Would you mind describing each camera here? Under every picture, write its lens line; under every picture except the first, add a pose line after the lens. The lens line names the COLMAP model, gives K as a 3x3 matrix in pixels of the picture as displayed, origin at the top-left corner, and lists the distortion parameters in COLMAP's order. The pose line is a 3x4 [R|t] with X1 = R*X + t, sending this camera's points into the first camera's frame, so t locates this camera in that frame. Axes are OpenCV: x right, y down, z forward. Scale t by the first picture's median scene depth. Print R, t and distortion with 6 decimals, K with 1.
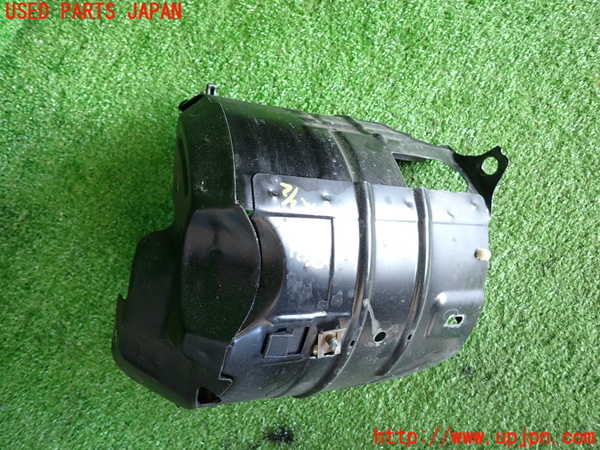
lens RADIAL K [[449.0, 0, 300.0], [0, 449.0, 225.0], [0, 0, 1]] dist [0.020242, -0.011202]
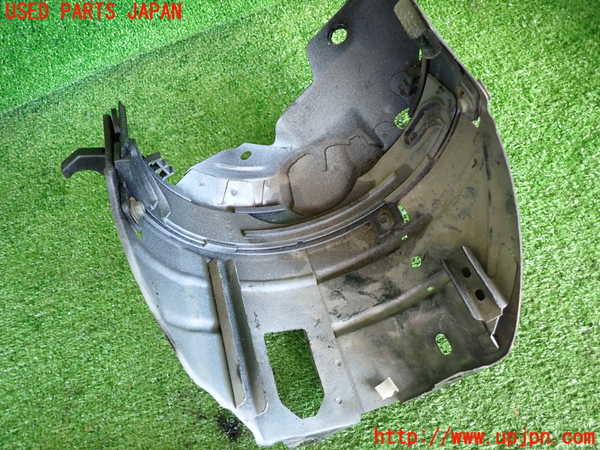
lens RADIAL K [[449.0, 0, 300.0], [0, 449.0, 225.0], [0, 0, 1]] dist [0.020242, -0.011202]
pose [[0.743699, 0.595474, -0.303847, 0.091950], [-0.644020, 0.760078, -0.086721, 0.142112], [0.179307, 0.260178, 0.948766, 0.060816]]
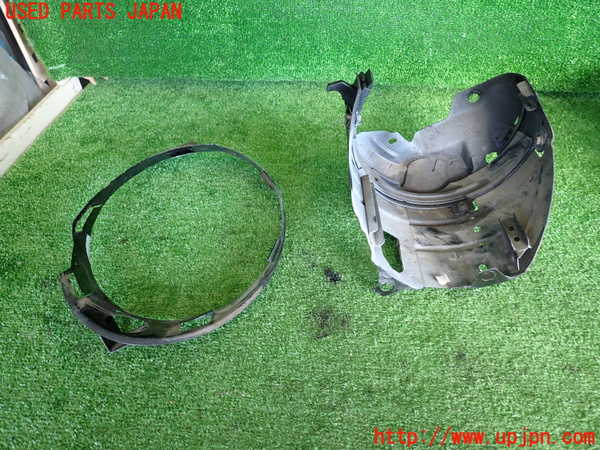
lens RADIAL K [[449.0, 0, 300.0], [0, 449.0, 225.0], [0, 0, 1]] dist [0.020242, -0.011202]
pose [[0.462004, 0.741215, -0.486984, 0.457126], [-0.886846, 0.390801, -0.246535, 0.808221], [0.007578, 0.545780, 0.837894, -0.245216]]
